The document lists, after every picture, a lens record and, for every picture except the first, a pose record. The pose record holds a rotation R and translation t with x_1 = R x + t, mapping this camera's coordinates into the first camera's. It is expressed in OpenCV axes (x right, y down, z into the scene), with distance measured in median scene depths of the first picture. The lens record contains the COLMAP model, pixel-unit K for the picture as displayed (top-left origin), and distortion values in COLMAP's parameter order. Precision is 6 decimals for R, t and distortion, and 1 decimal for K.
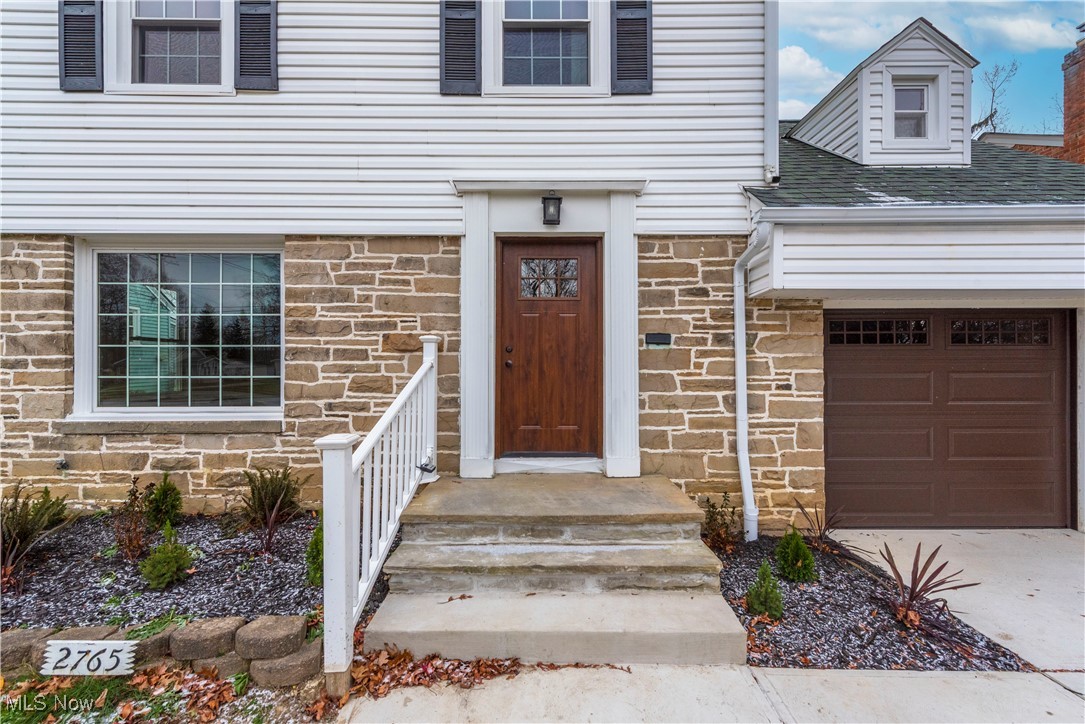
lens RADIAL K [[452.0, 0, 542.5], [0, 452.0, 362.0], [0, 0, 1]] dist [0.007775, -0.000588]
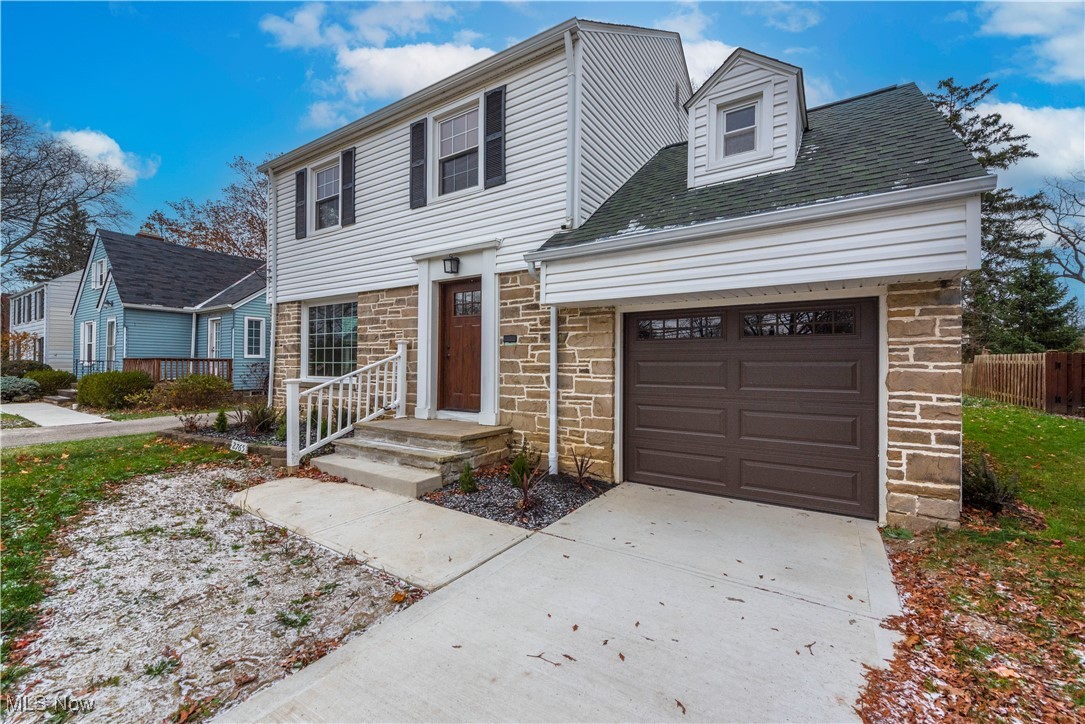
lens RADIAL K [[445.2, 0, 542.5], [0, 445.2, 362.0], [0, 0, 1]] dist [0.011550, 0.000073]
pose [[0.839627, 0.001812, -0.543161, 1.177699], [-0.005771, 0.999968, -0.005584, 0.036319], [0.543133, 0.007823, 0.839610, -0.220086]]
